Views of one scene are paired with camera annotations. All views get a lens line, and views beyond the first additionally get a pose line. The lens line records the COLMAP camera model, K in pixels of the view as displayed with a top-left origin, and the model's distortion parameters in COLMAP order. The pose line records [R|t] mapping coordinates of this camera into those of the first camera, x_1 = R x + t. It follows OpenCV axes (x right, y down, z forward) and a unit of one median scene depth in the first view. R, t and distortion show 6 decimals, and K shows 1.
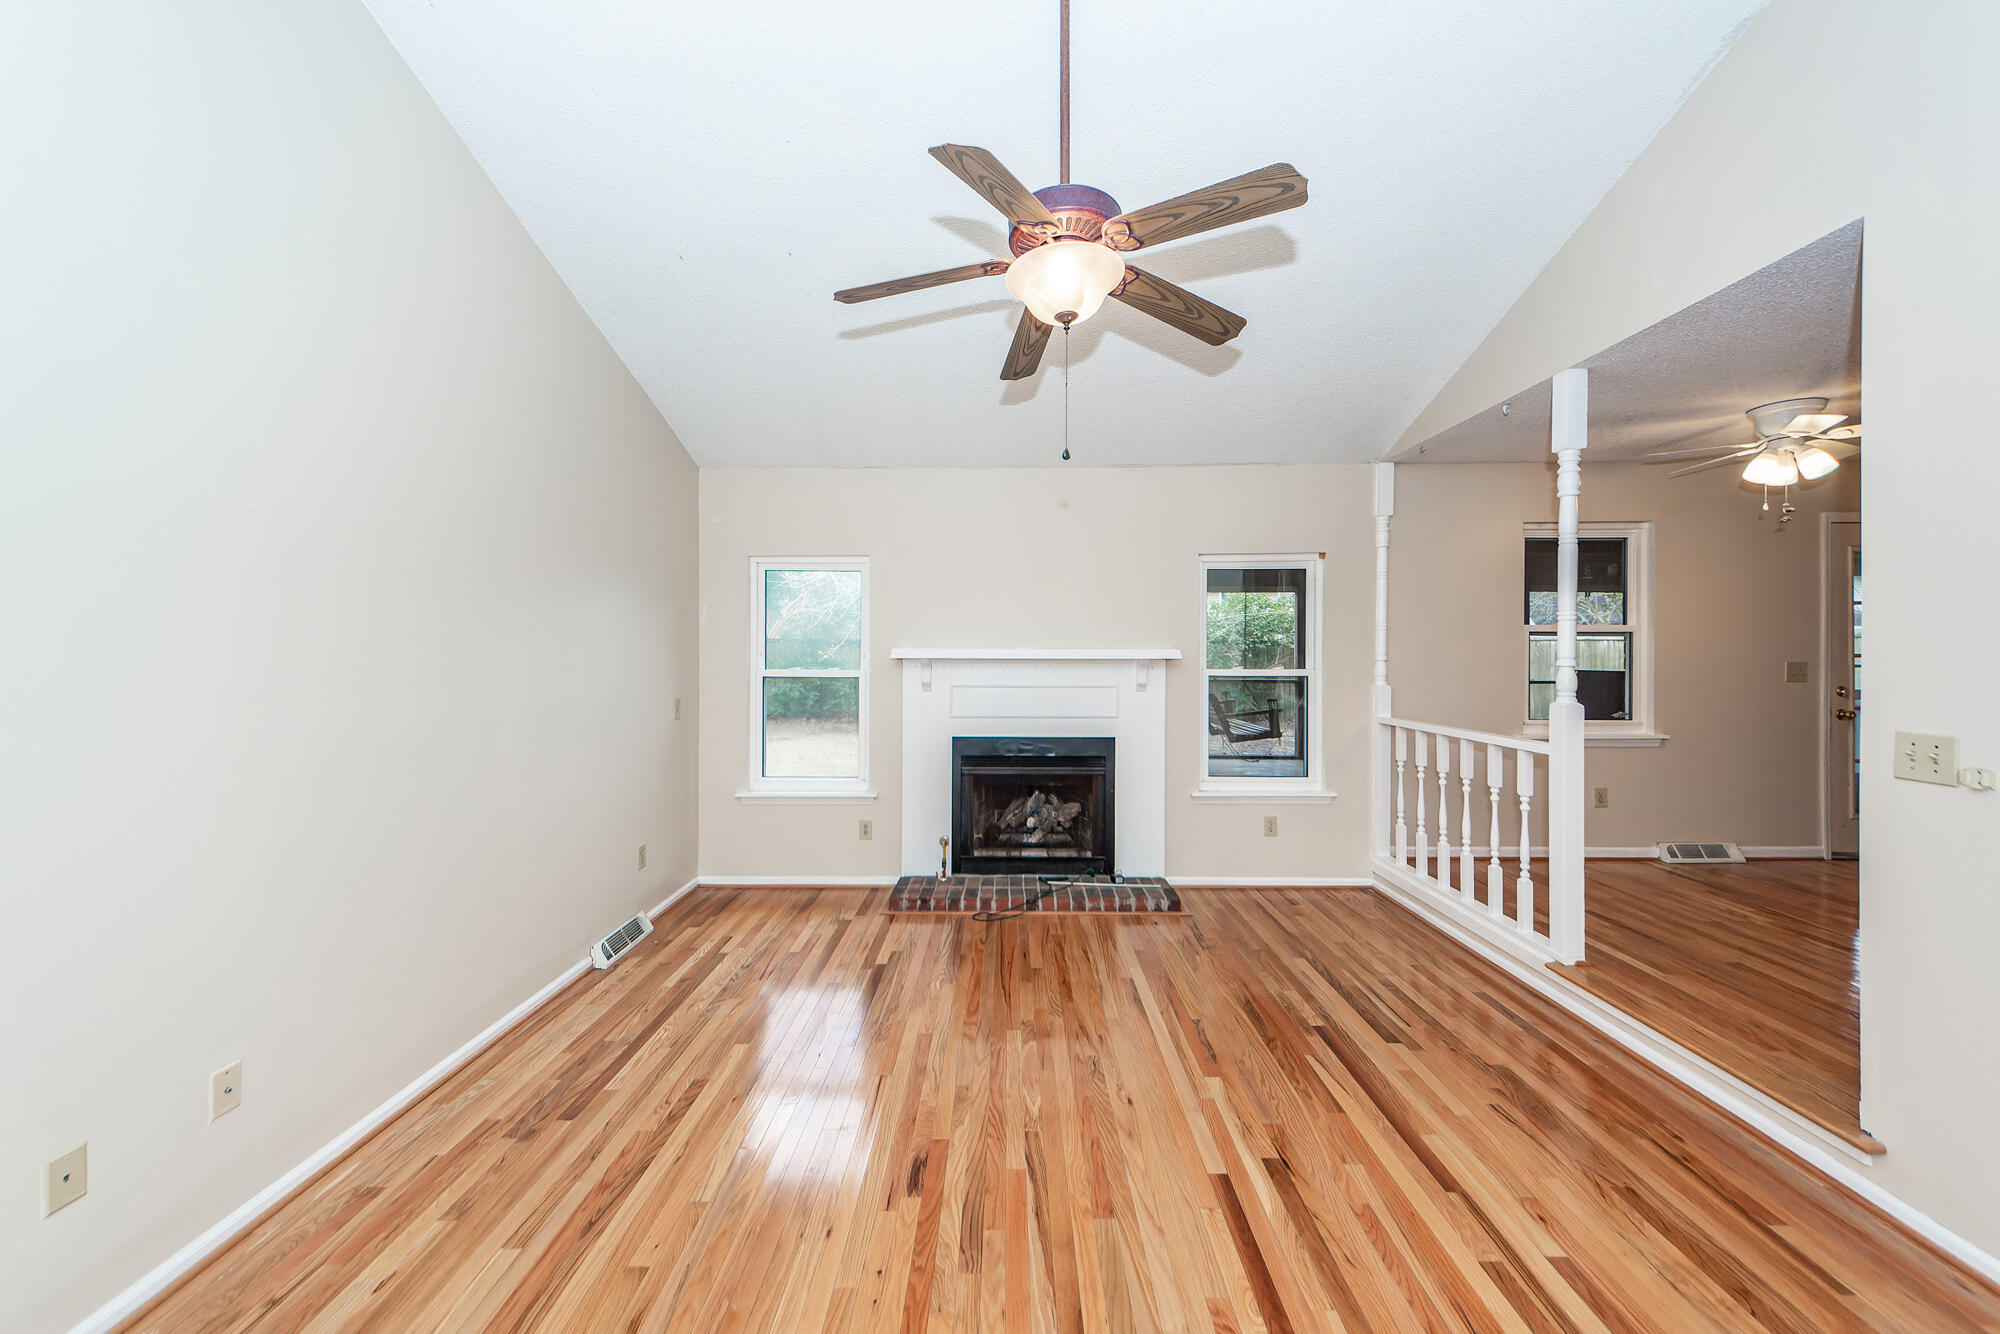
lens RADIAL K [[734.7, 0, 994.9], [0, 734.7, 644.1], [0, 0, 1]] dist [0.026004, -0.006964]
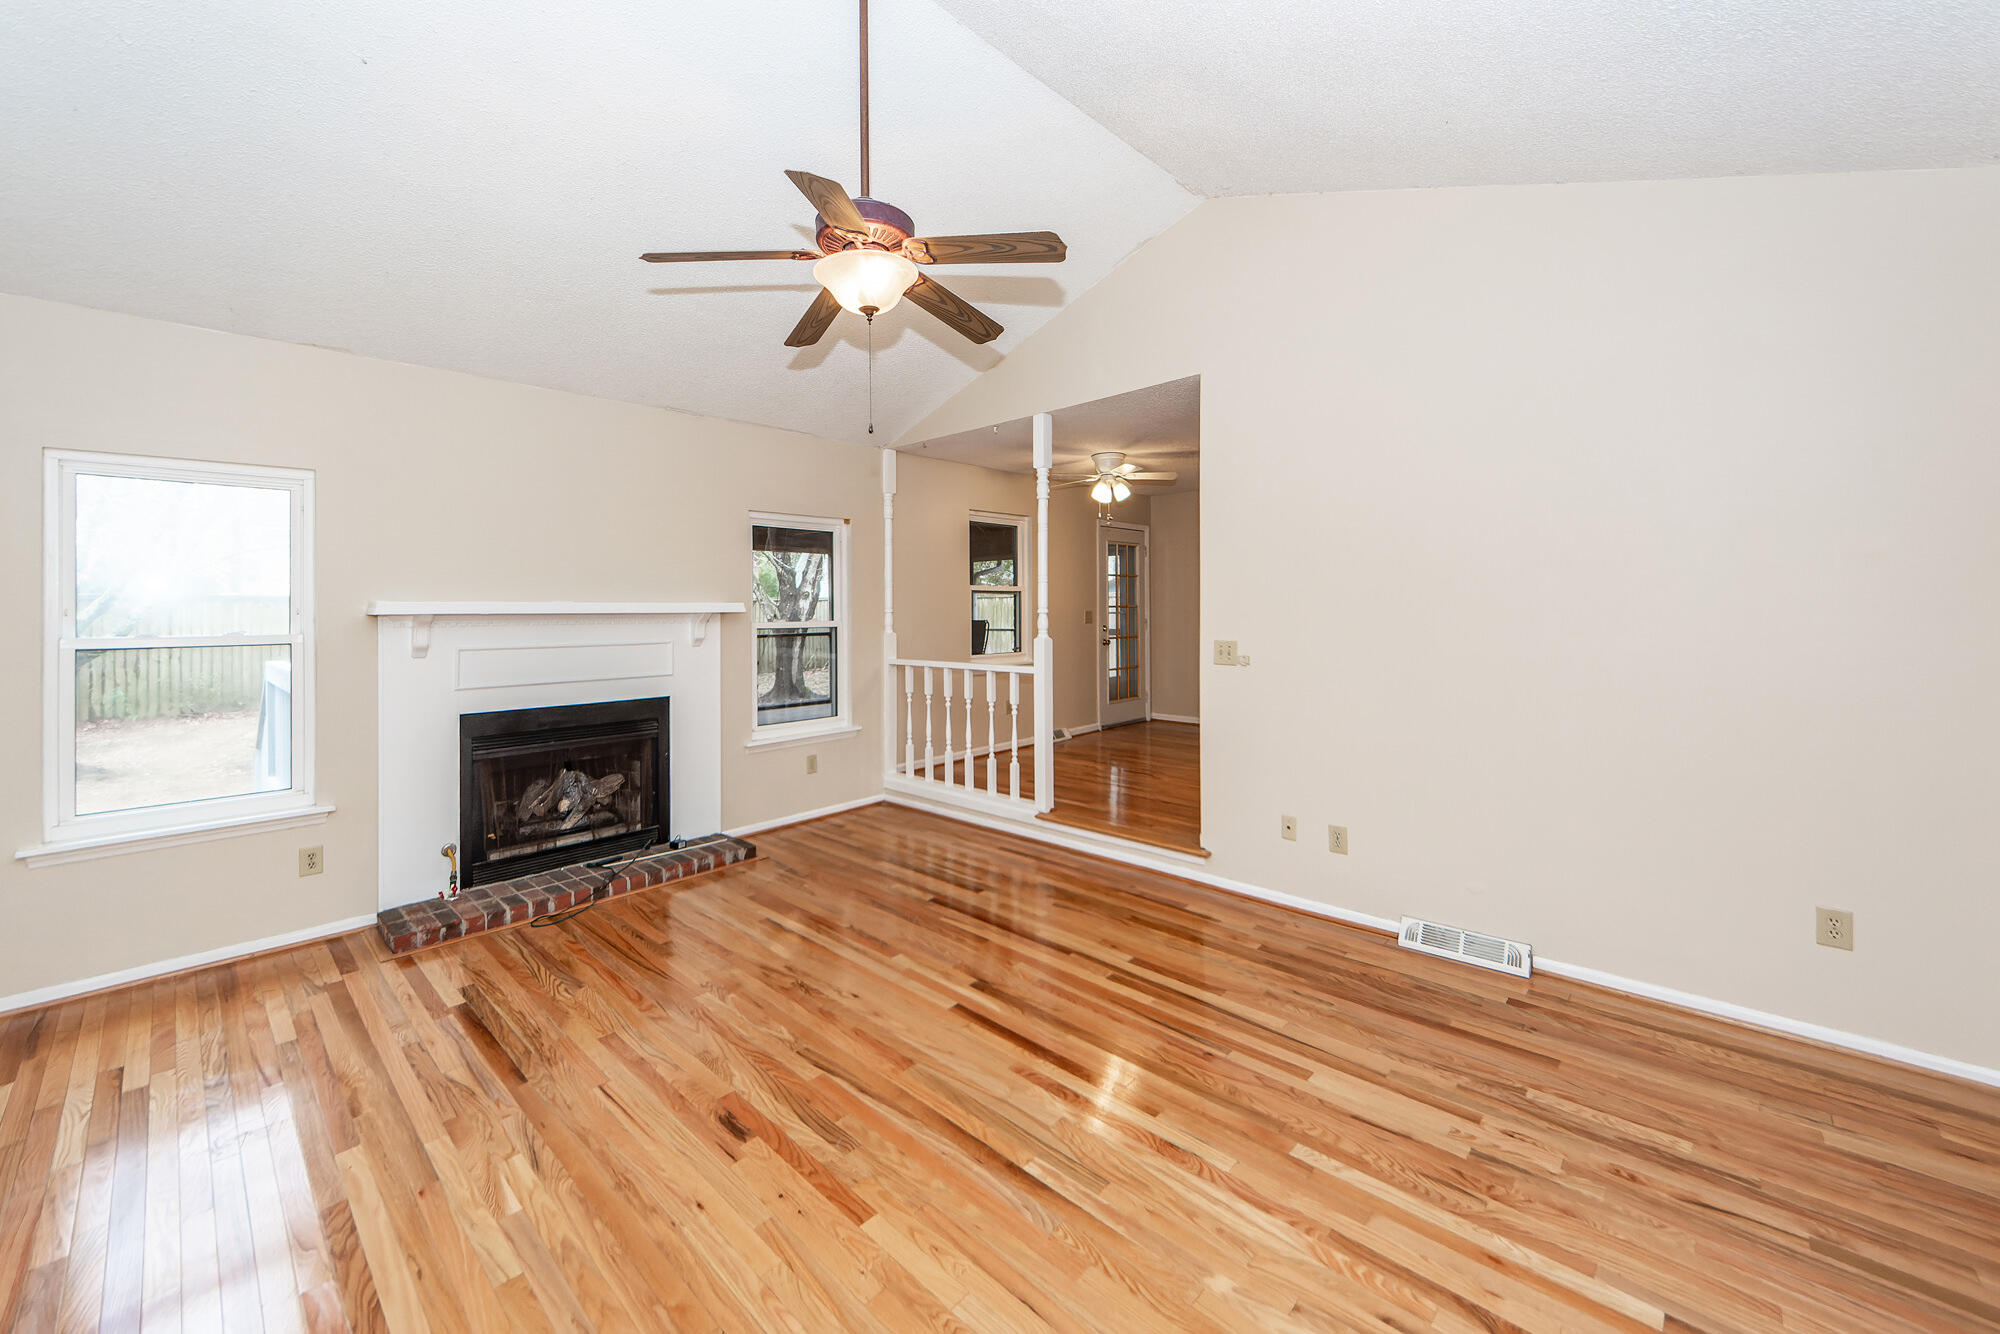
lens RADIAL K [[772.4, 0, 1000.8], [0, 772.4, 607.2], [0, 0, 1]] dist [0.022776, -0.010410]
pose [[0.672346, -0.003111, 0.740231, -0.346461], [0.000113, 0.999992, 0.004100, 0.010127], [-0.740237, -0.002673, 0.672341, 0.022926]]
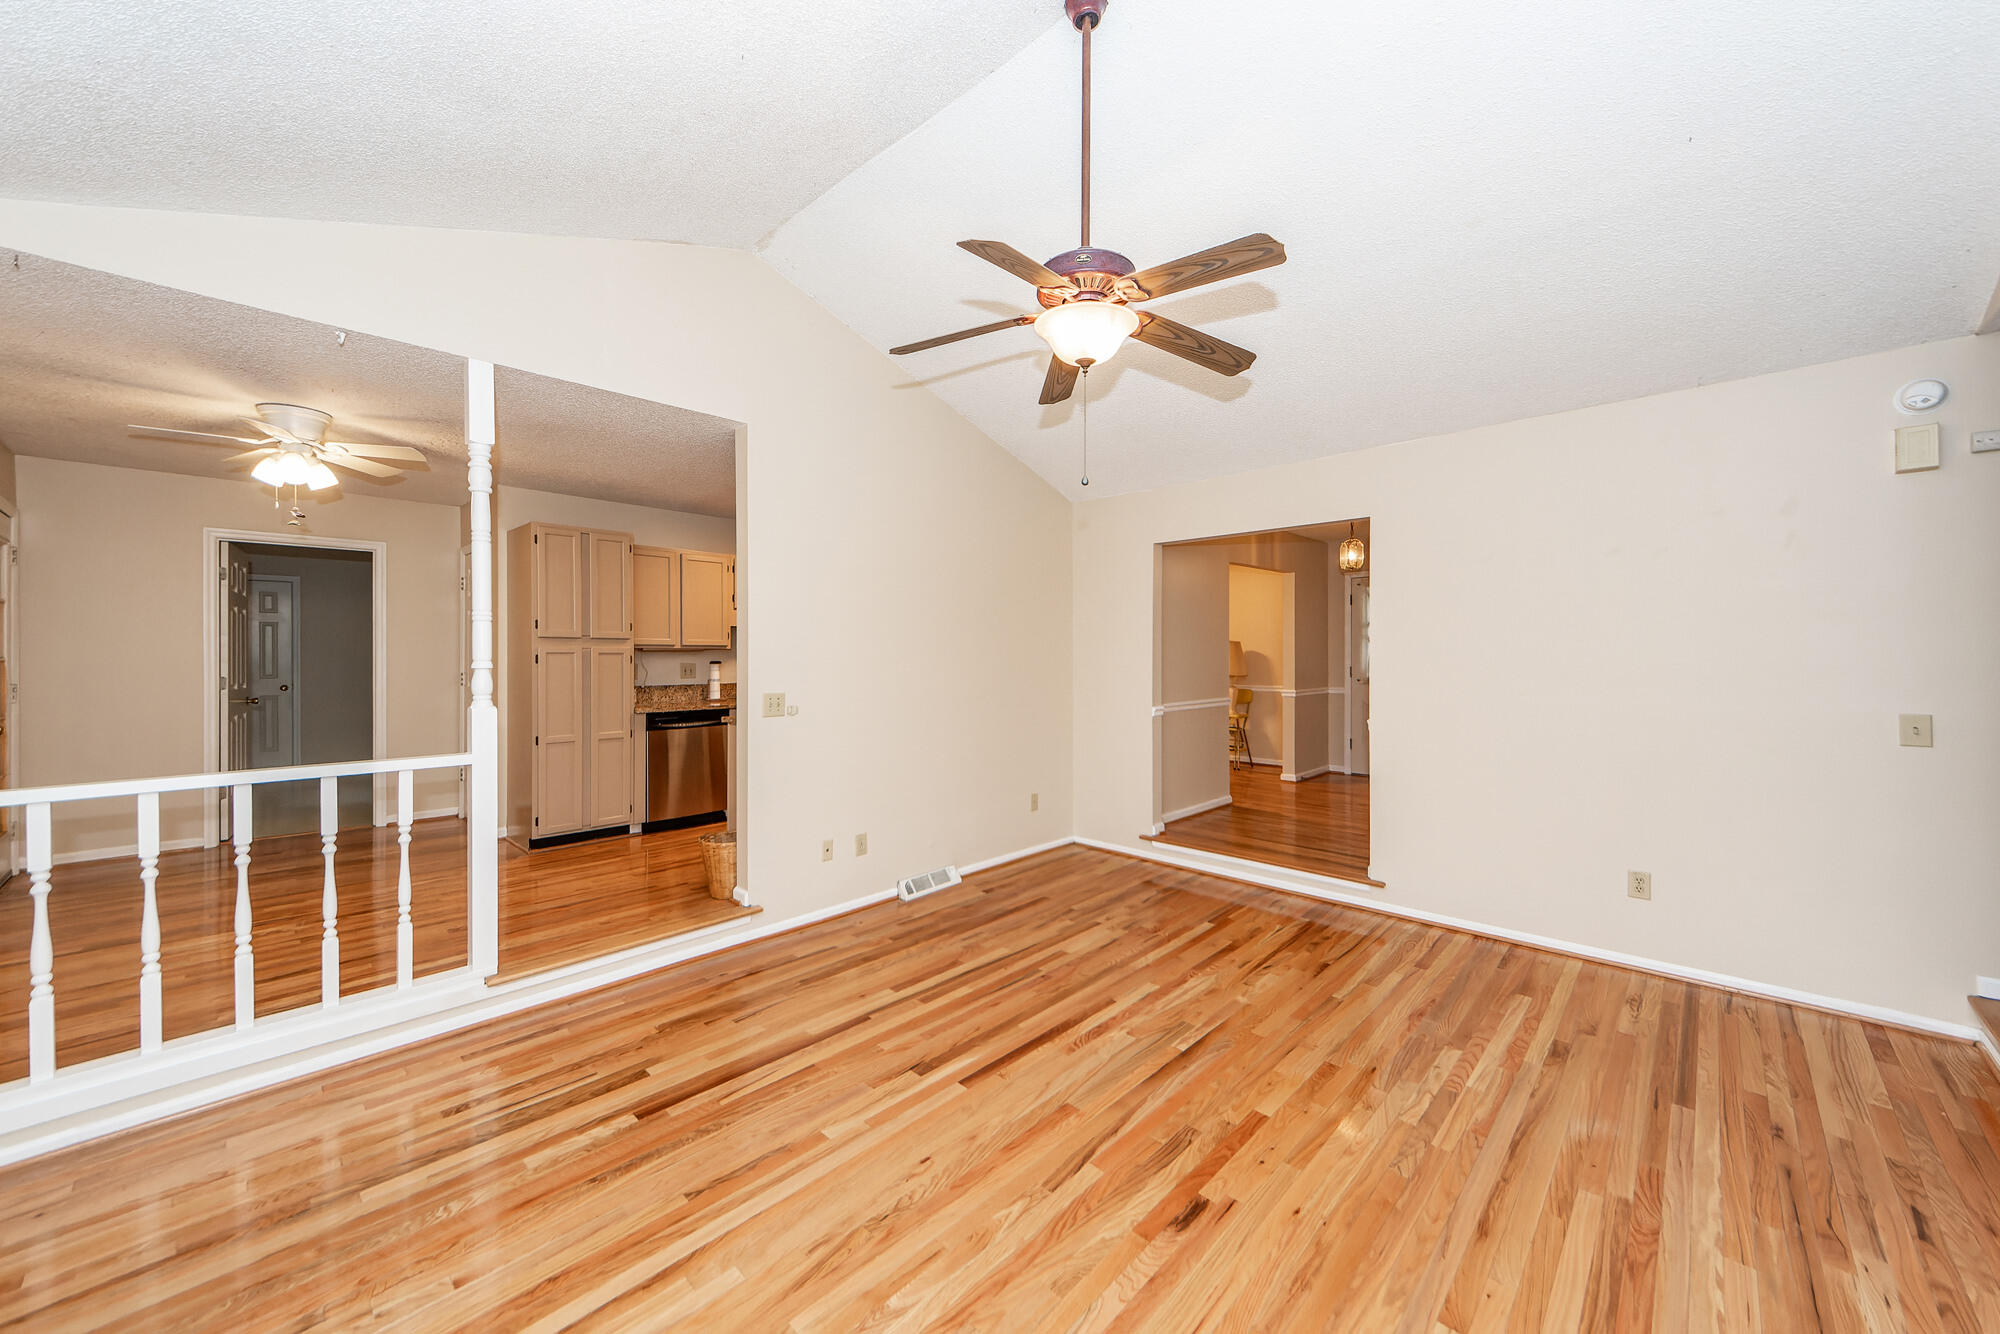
lens RADIAL K [[743.4, 0, 1002.1], [0, 743.4, 658.3], [0, 0, 1]] dist [0.008453, -0.000200]
pose [[-0.736902, -0.000409, 0.675999, -0.307906], [-0.003508, 0.999989, -0.003218, 0.013134], [-0.675990, -0.004743, -0.736895, 1.012269]]
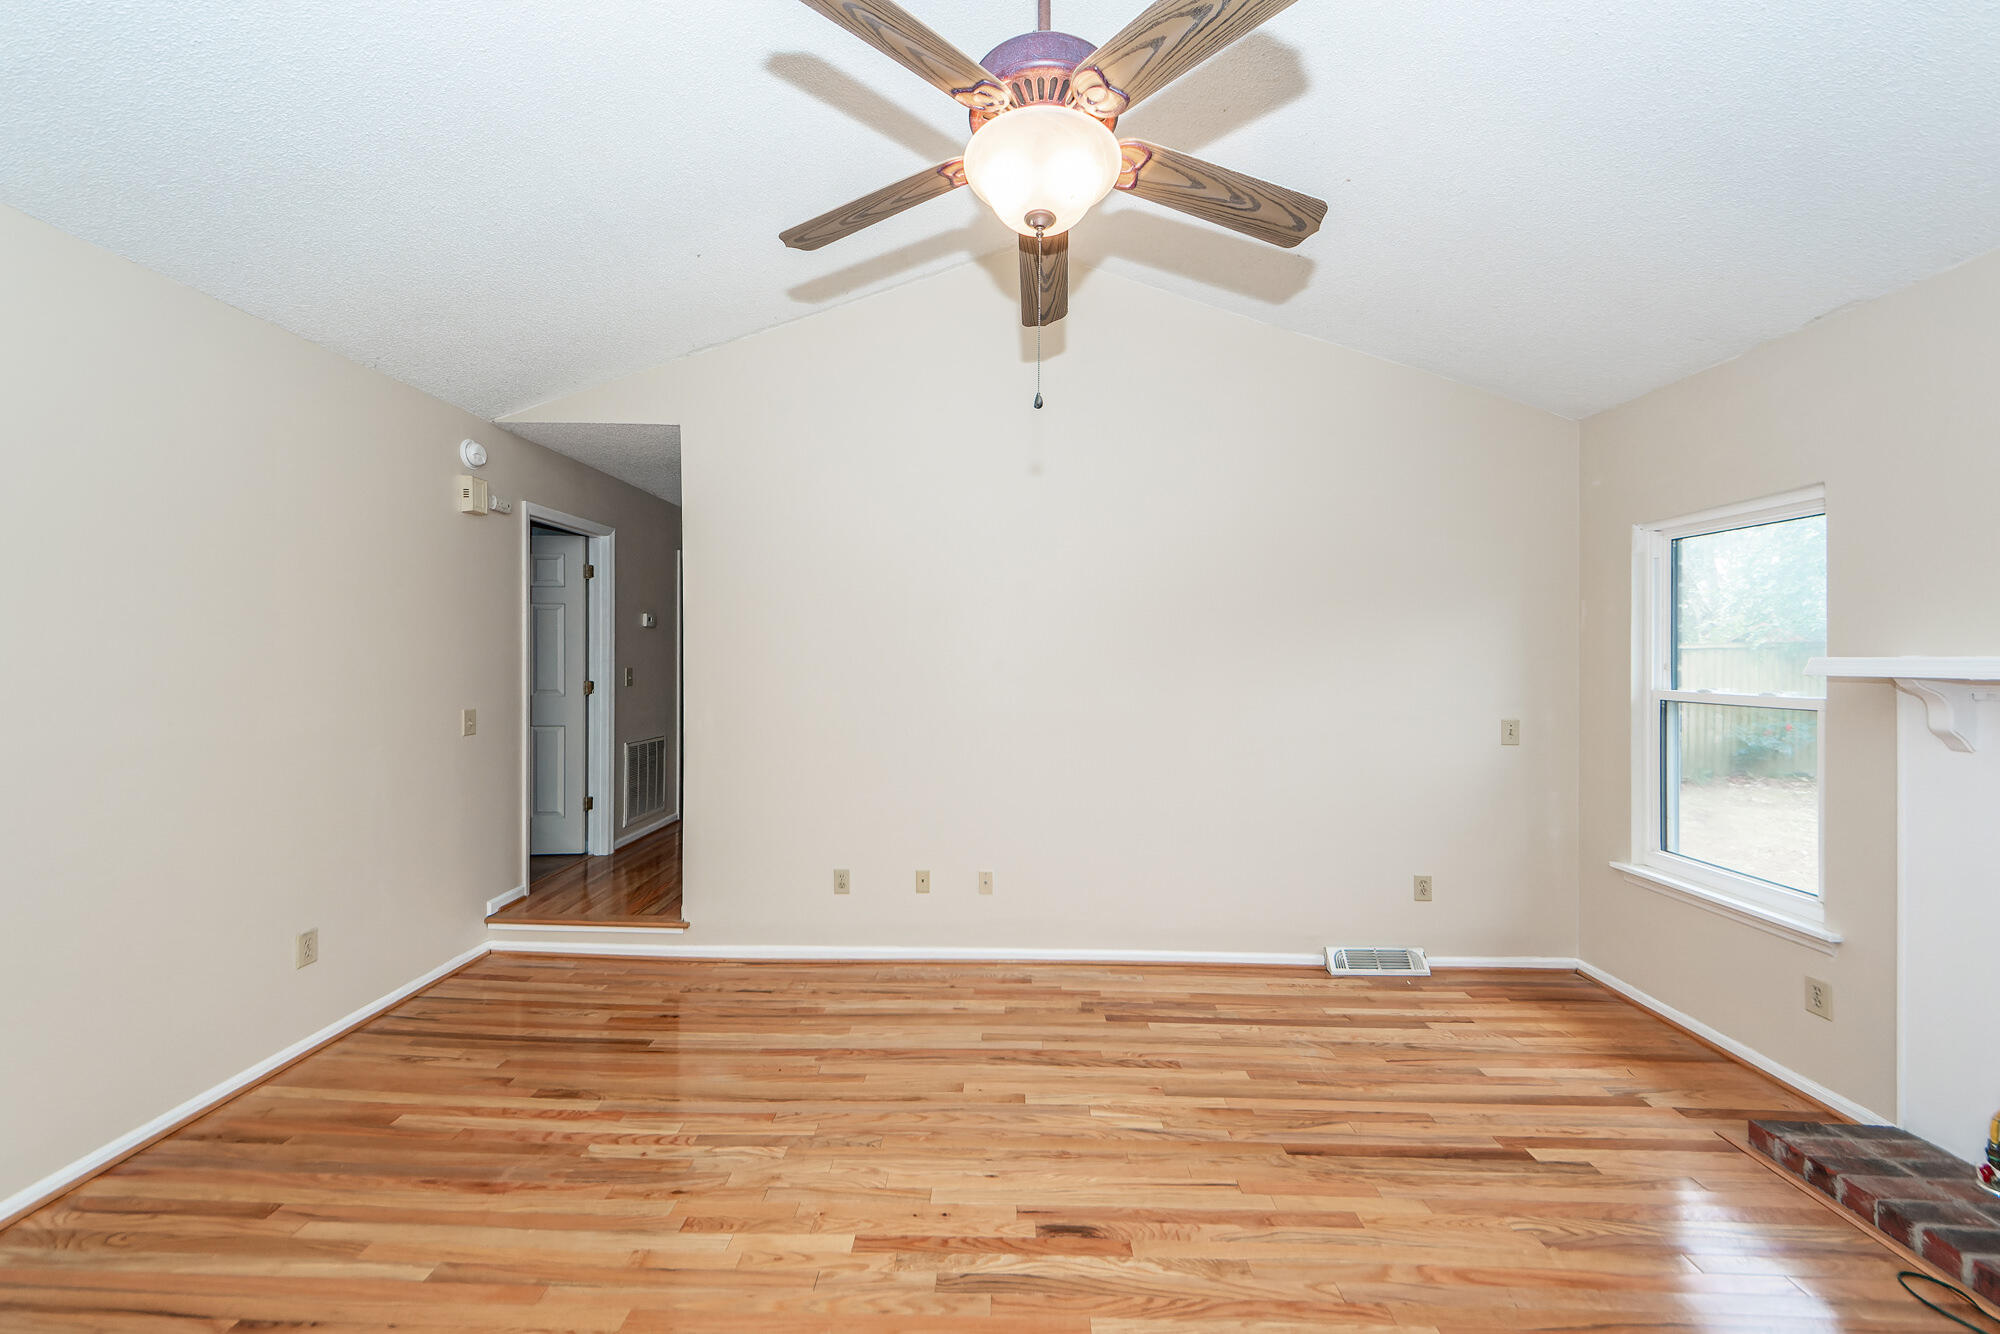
lens RADIAL K [[743.4, 0, 1002.1], [0, 743.4, 658.3], [0, 0, 1]] dist [0.008453, -0.000200]
pose [[0.005905, -0.001684, -0.999981, 0.443630], [0.003700, 0.999992, -0.001662, 0.007882], [0.999976, -0.003691, 0.005911, 0.501137]]
